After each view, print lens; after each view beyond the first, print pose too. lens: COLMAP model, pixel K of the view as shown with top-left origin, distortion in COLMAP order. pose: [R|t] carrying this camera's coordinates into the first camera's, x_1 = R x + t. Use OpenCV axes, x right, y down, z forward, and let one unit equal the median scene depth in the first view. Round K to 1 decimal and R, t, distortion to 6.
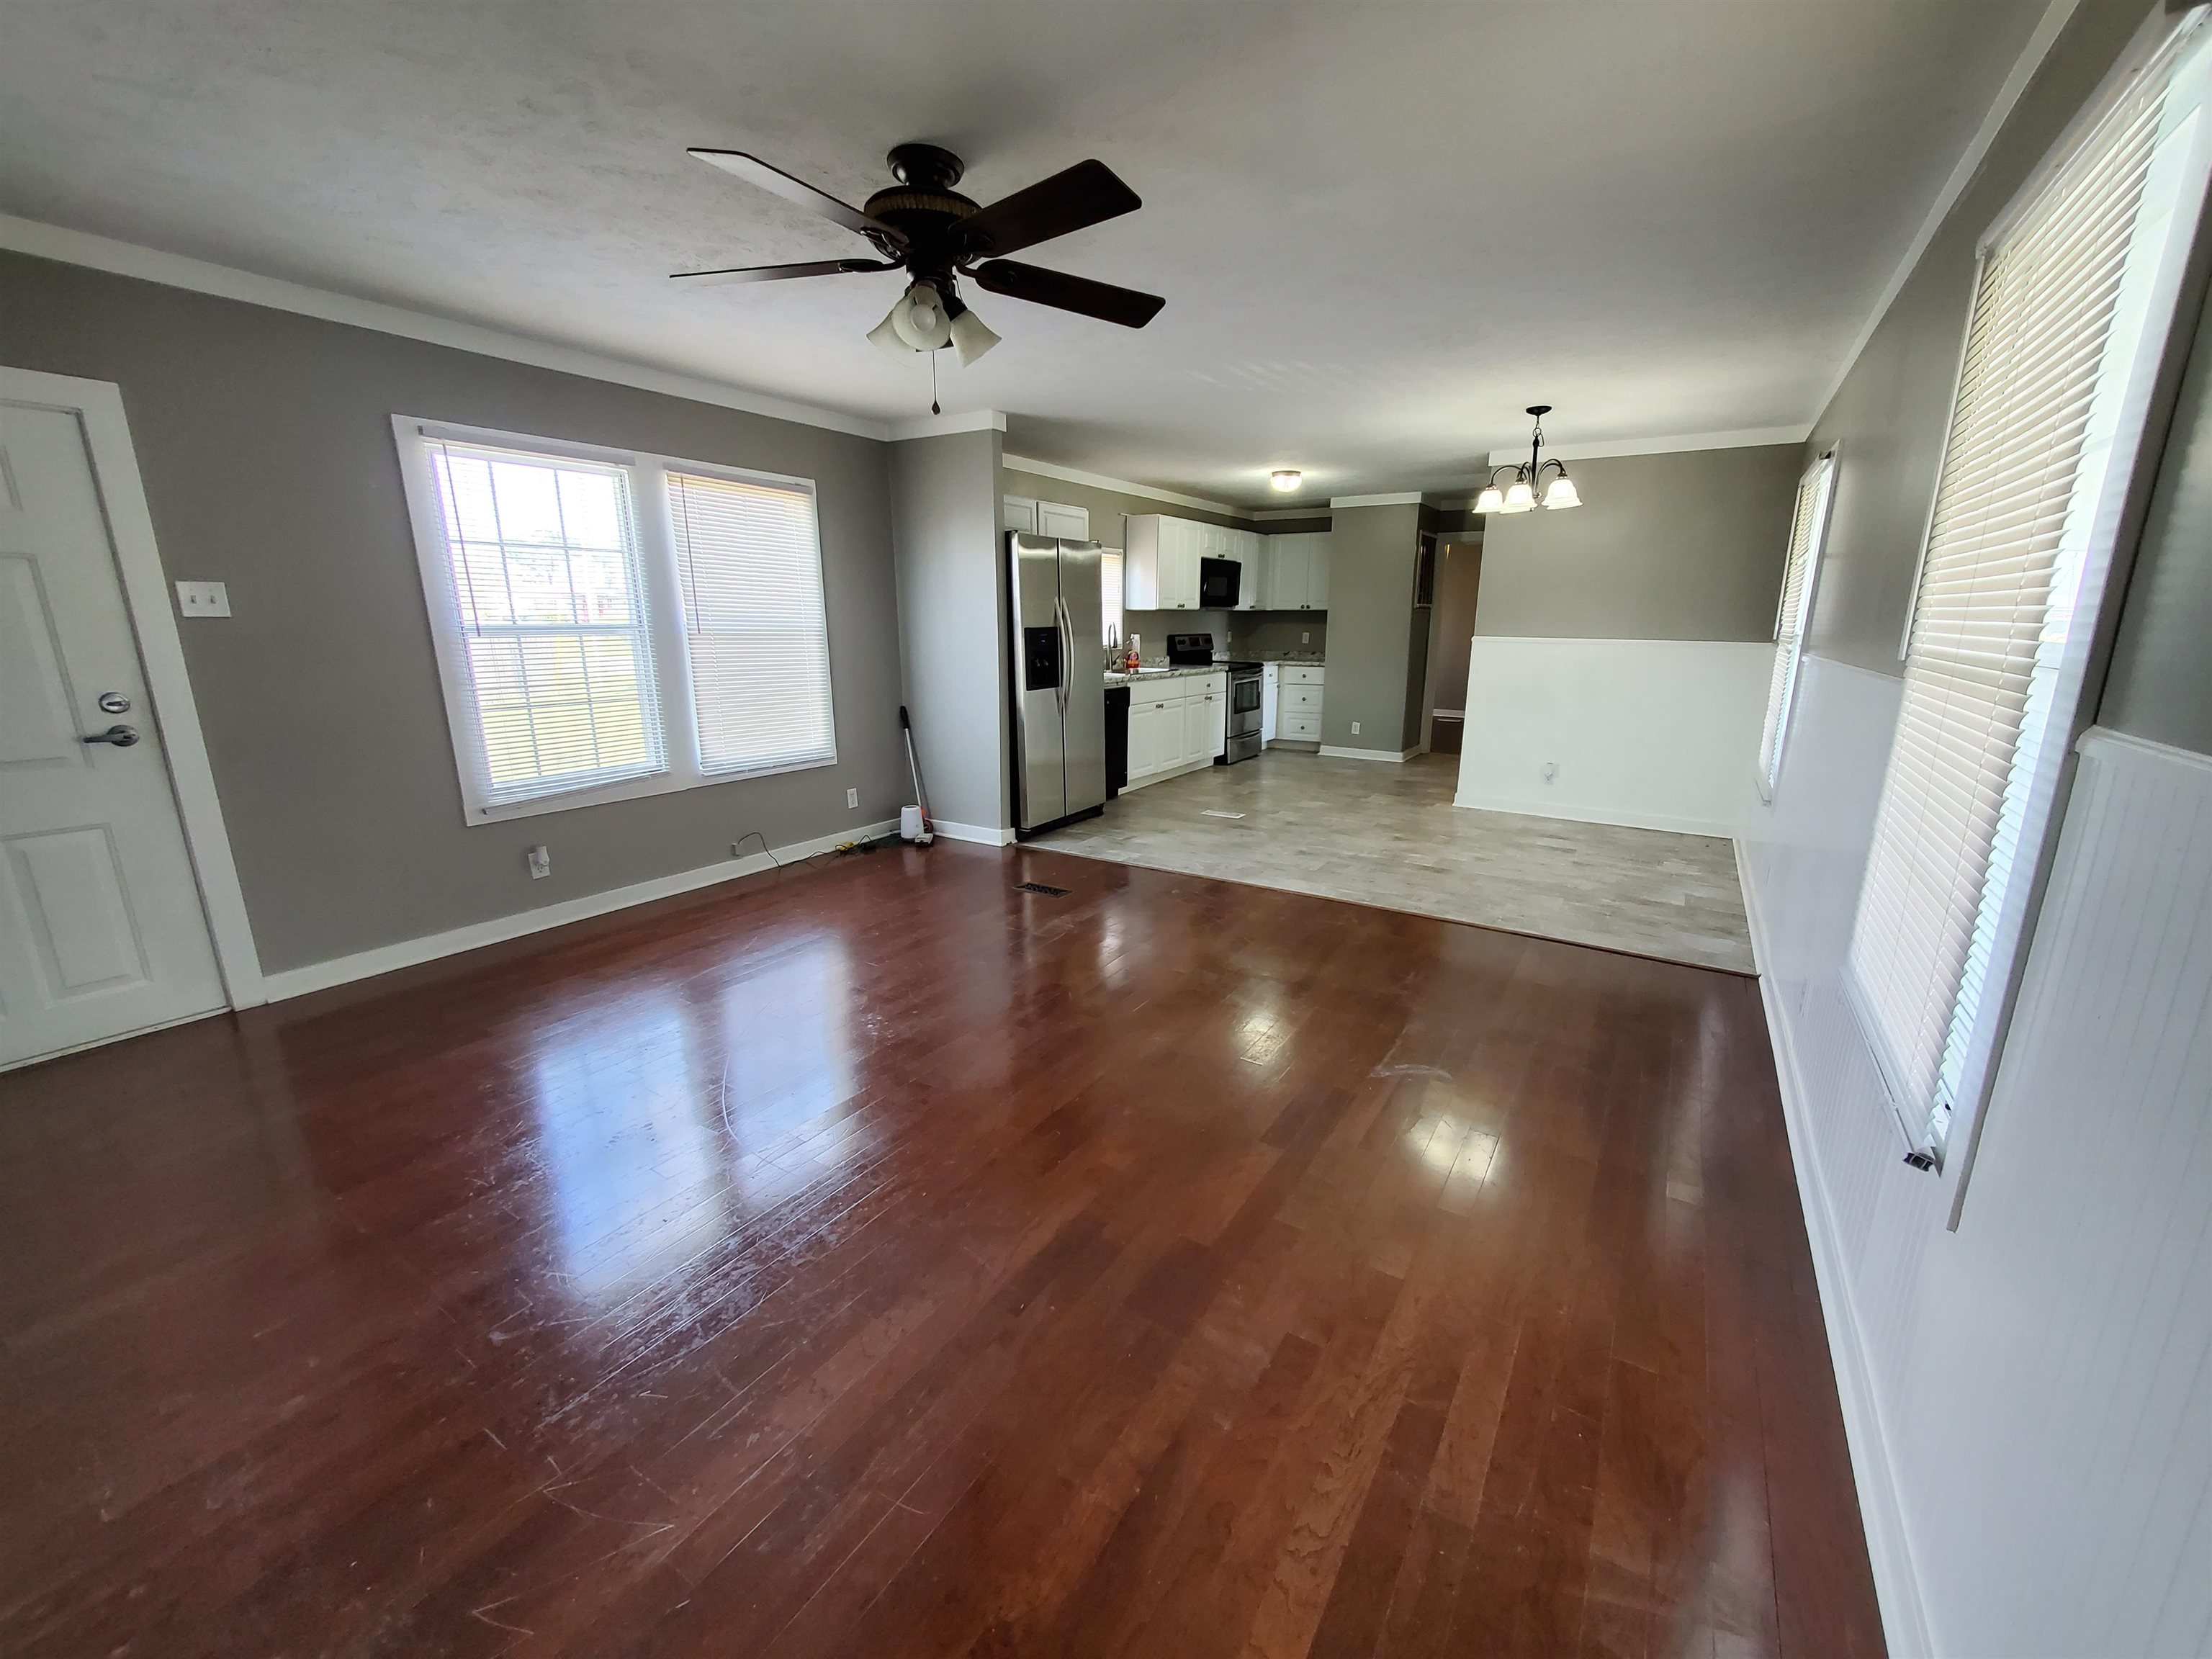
lens RADIAL K [[874.5, 0, 1127.1], [0, 874.5, 826.9], [0, 0, 1]] dist [0.003362, -0.001979]
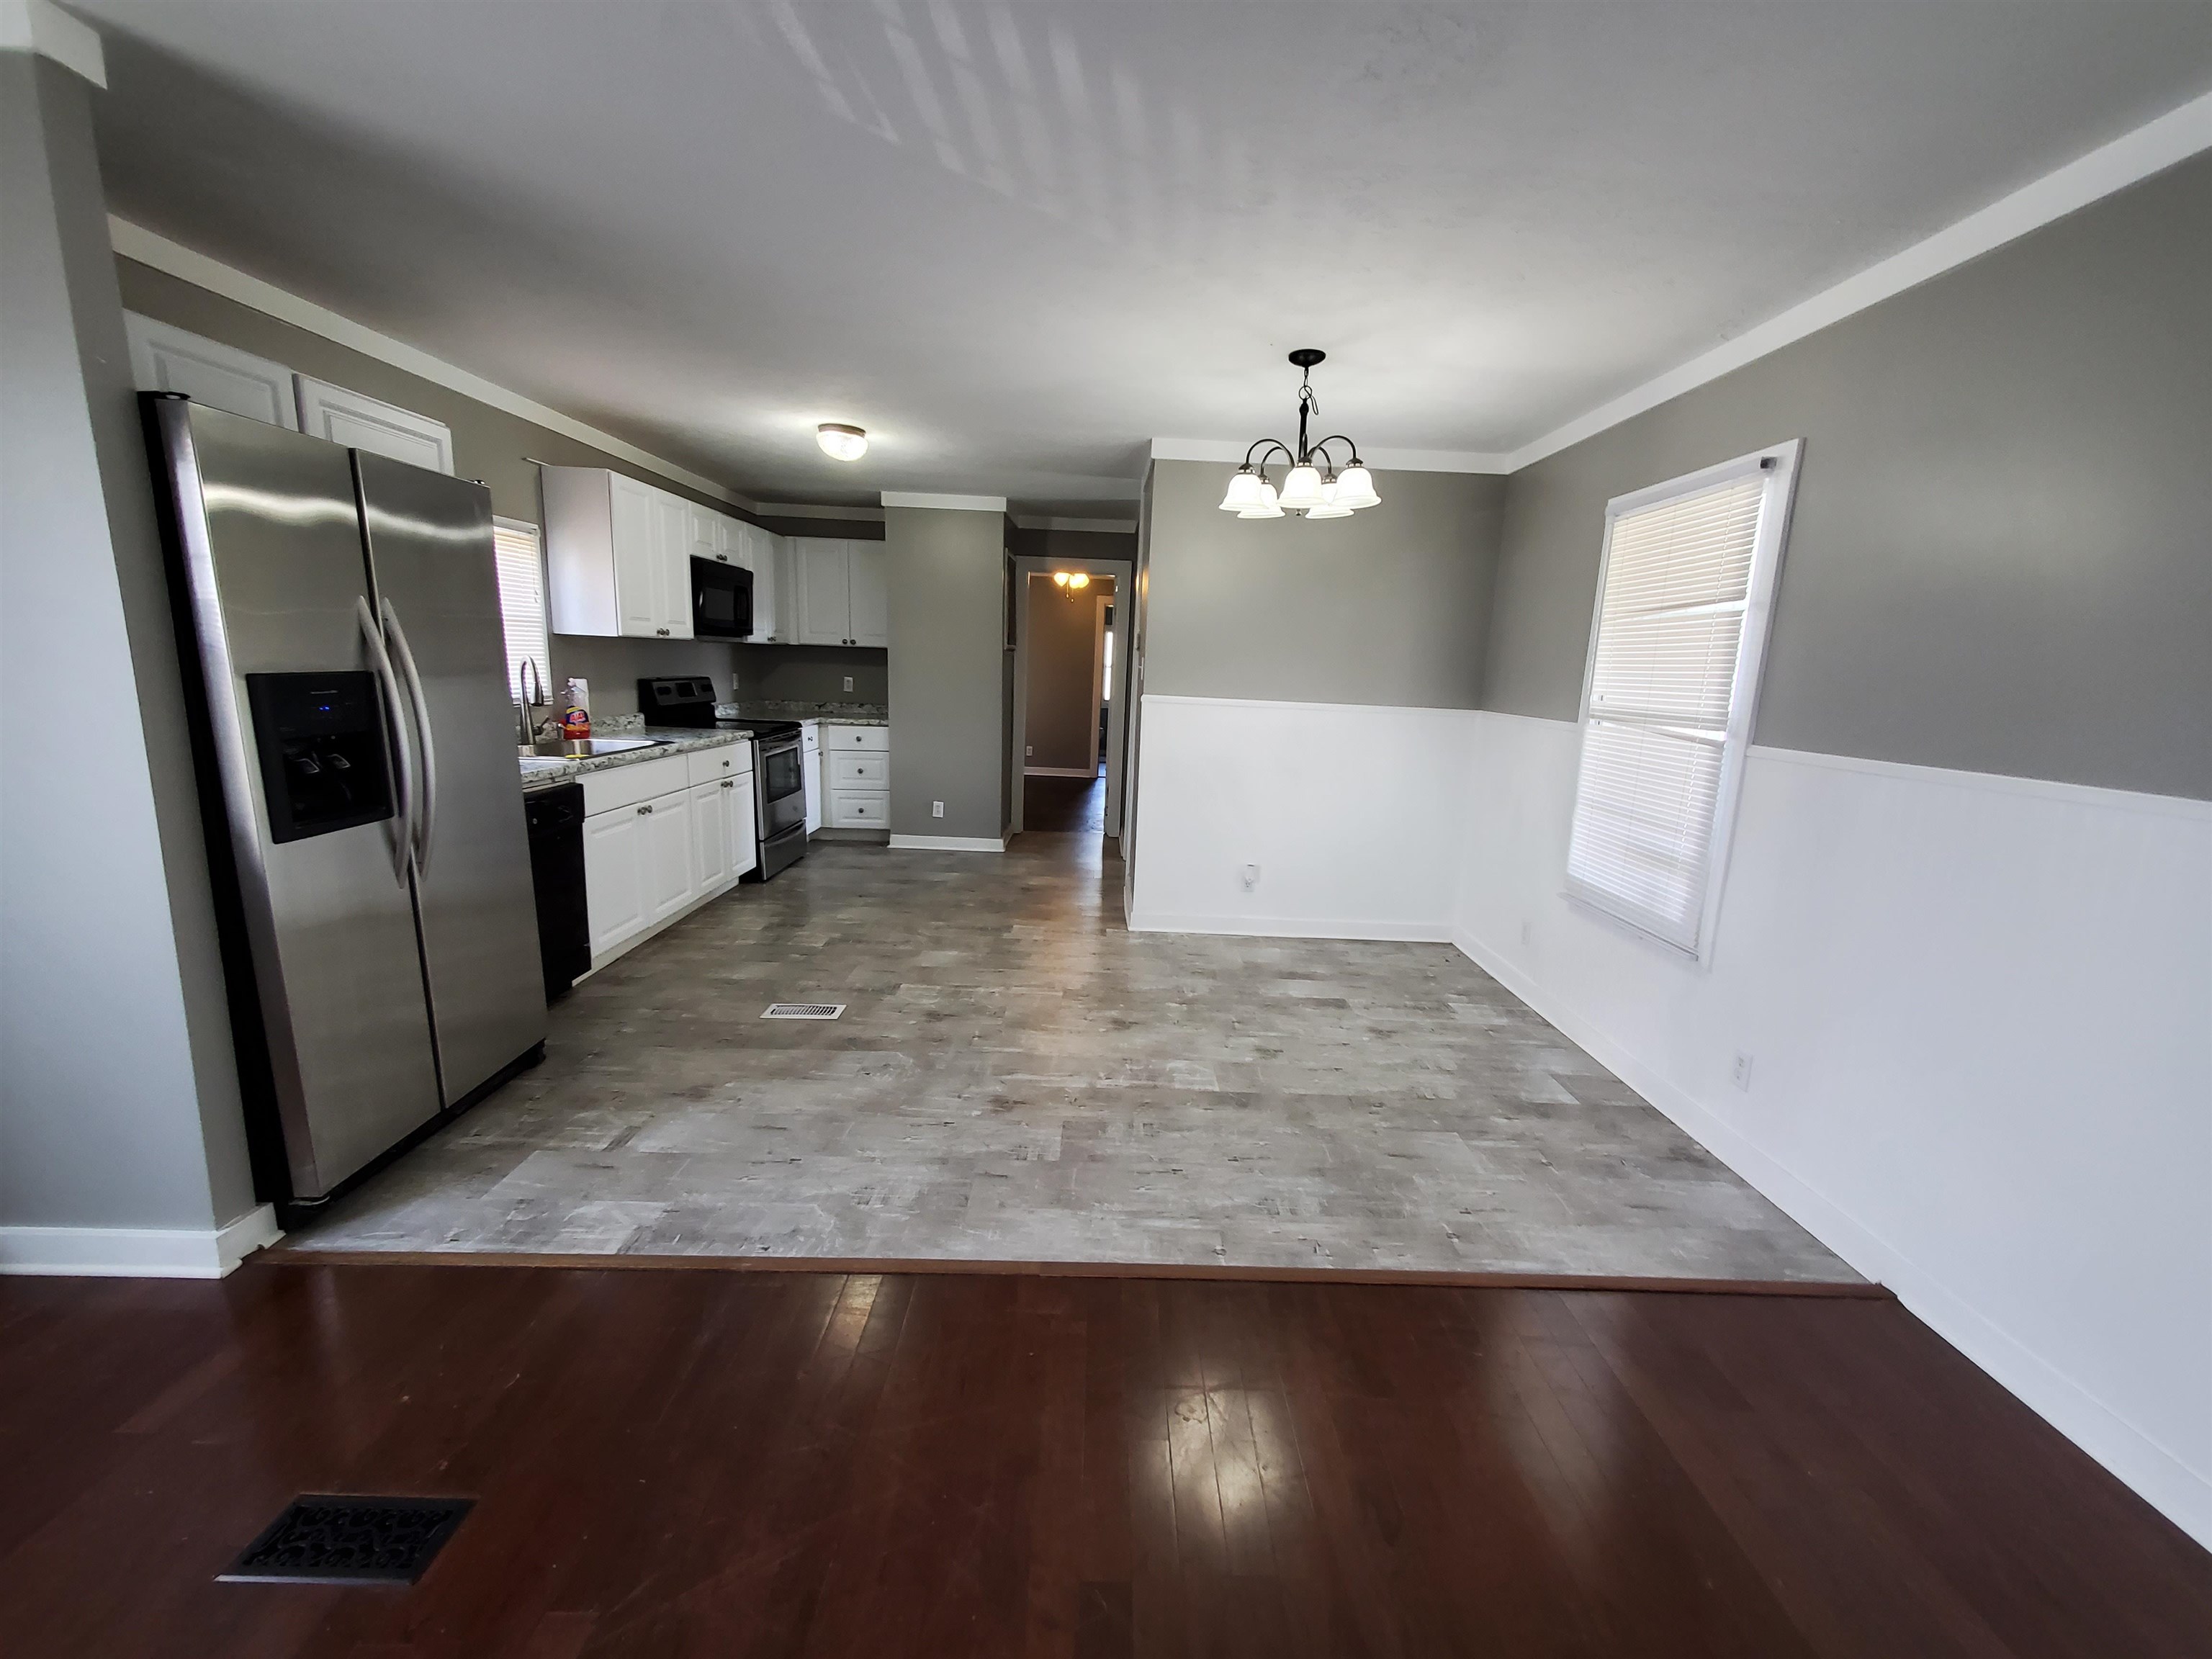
lens RADIAL K [[874.5, 0, 1125.6], [0, 874.5, 832.7], [0, 0, 1]] dist [0.003362, -0.001979]
pose [[0.834652, -0.076033, 0.545505, -0.015202], [0.093524, 0.995608, -0.004328, -0.115499], [-0.542780, 0.054630, 0.838096, 0.458756]]
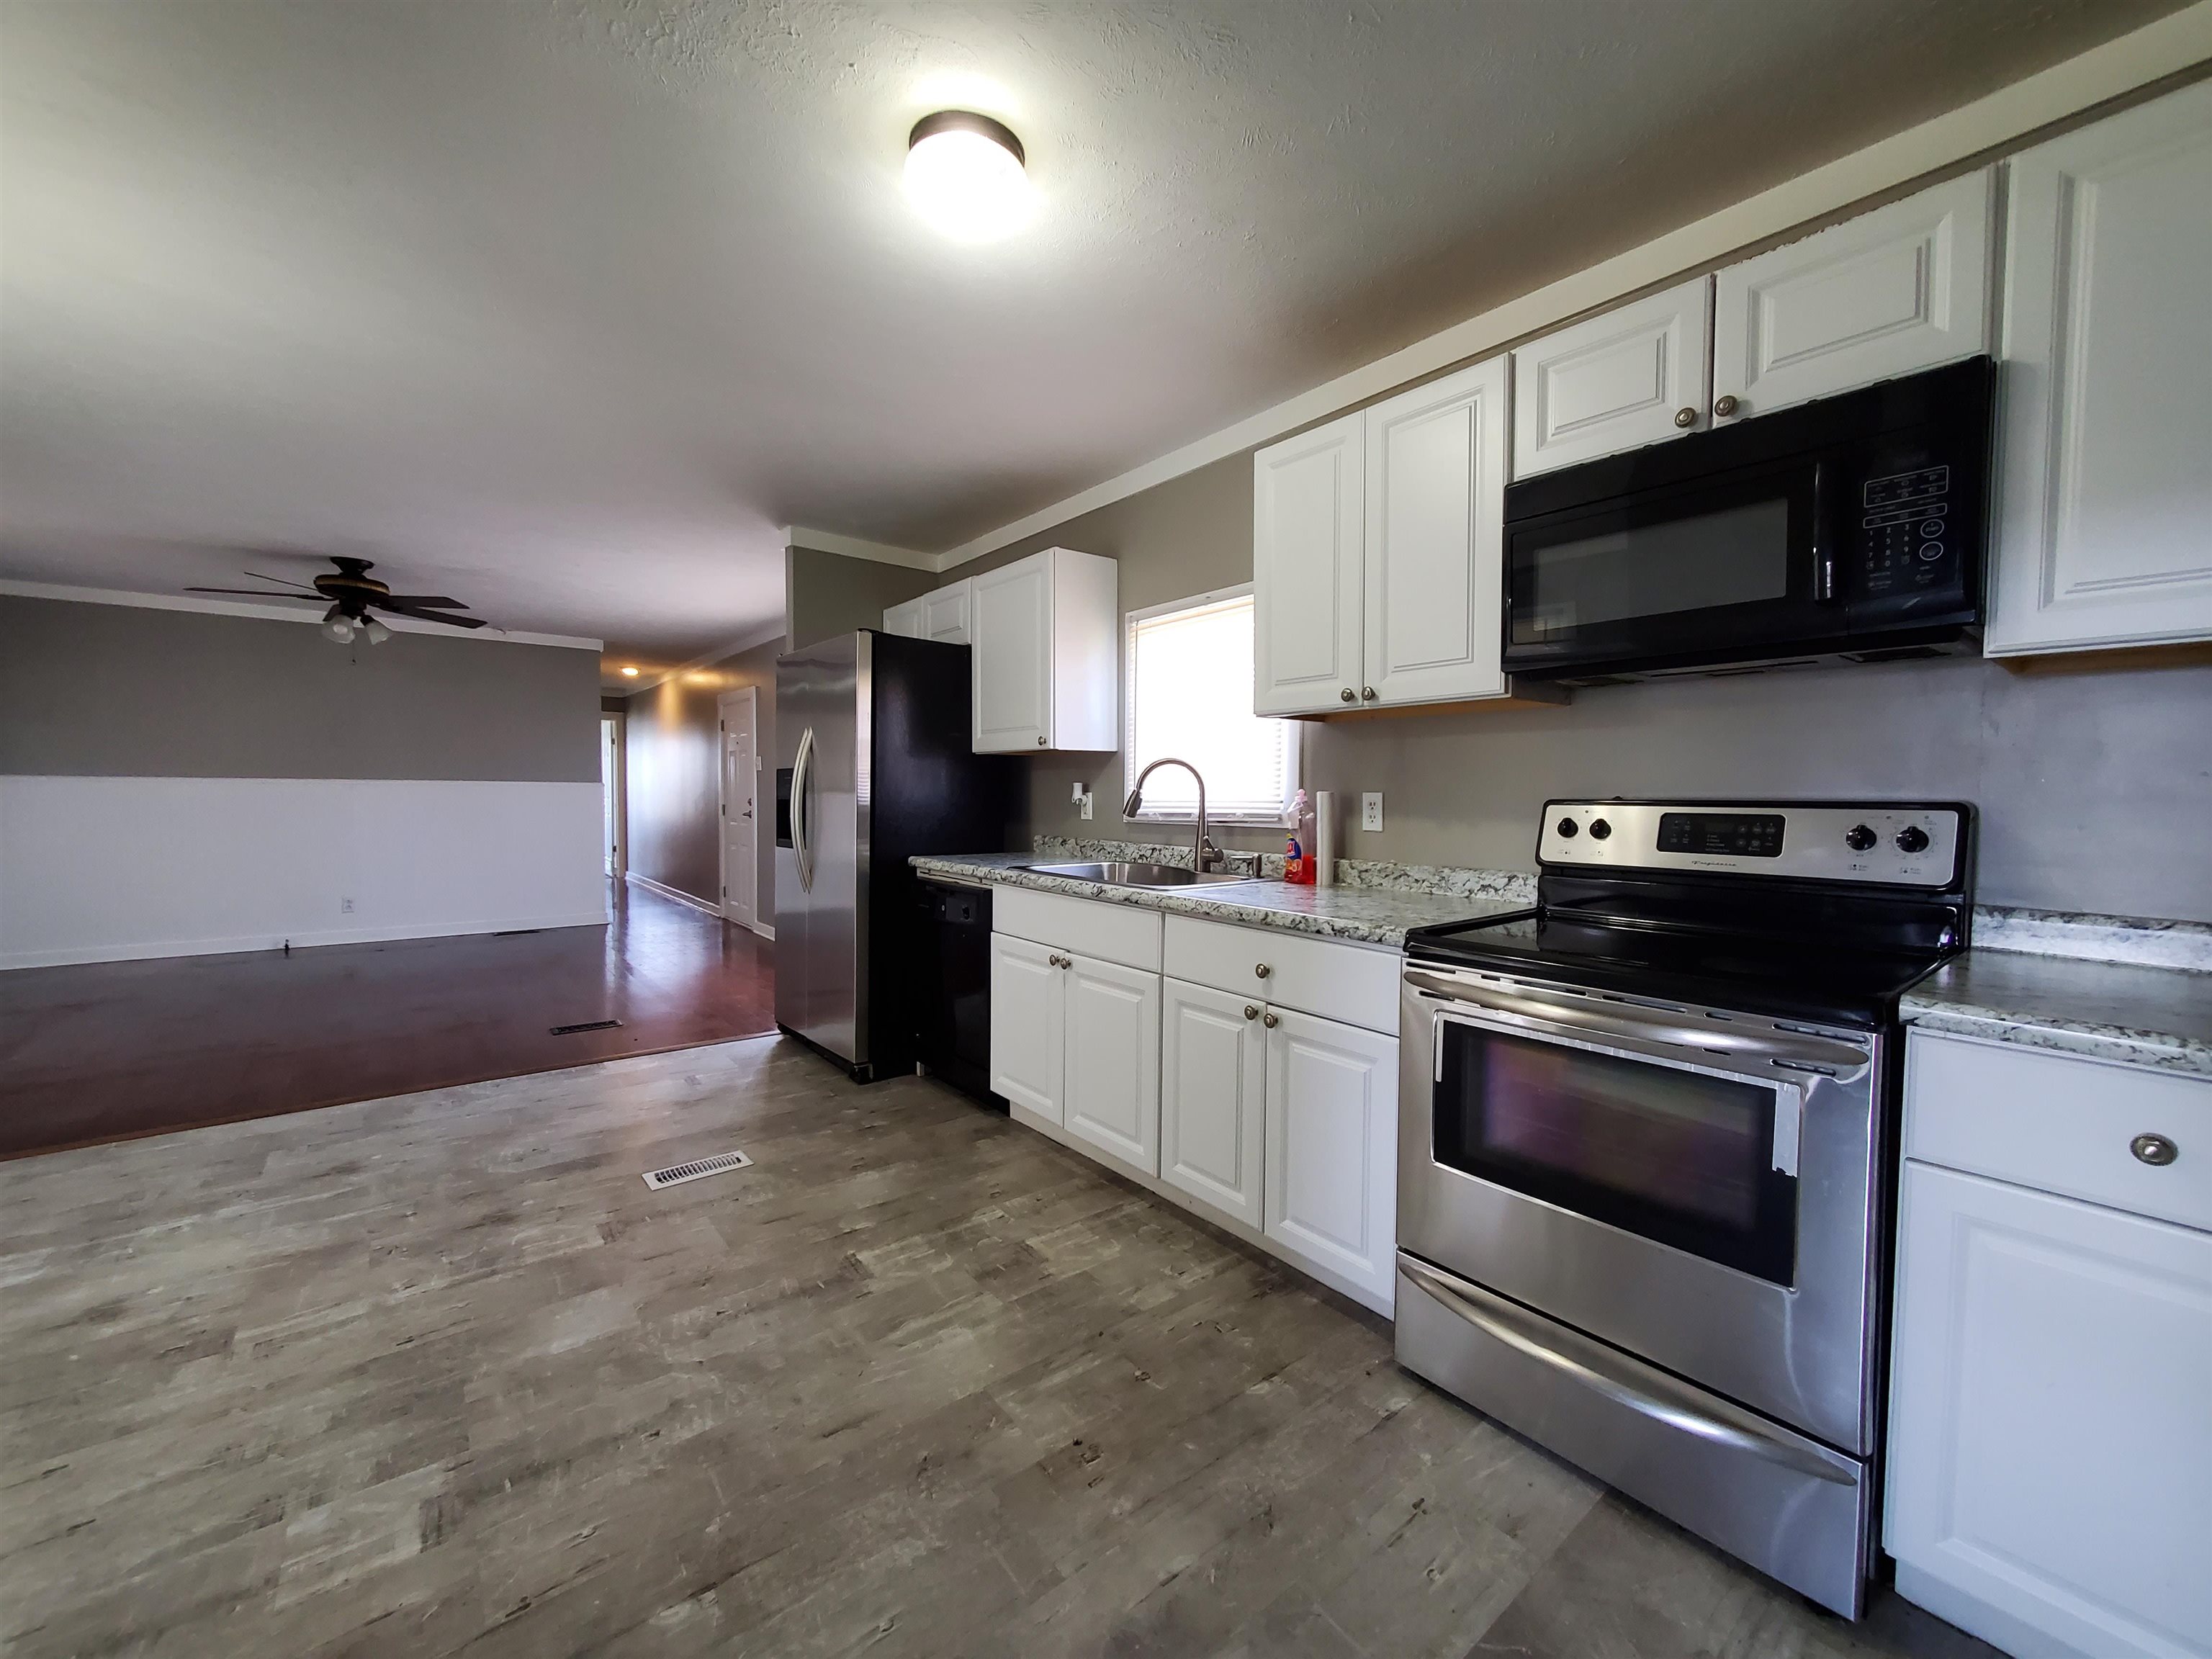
lens RADIAL K [[874.5, 0, 1129.3], [0, 874.5, 833.4], [0, 0, 1]] dist [0.003362, -0.001979]
pose [[-0.313792, 0.040280, -0.948637, 0.497419], [-0.230296, 0.966038, 0.117197, -0.308158], [0.921140, 0.255243, -0.293858, 1.407054]]
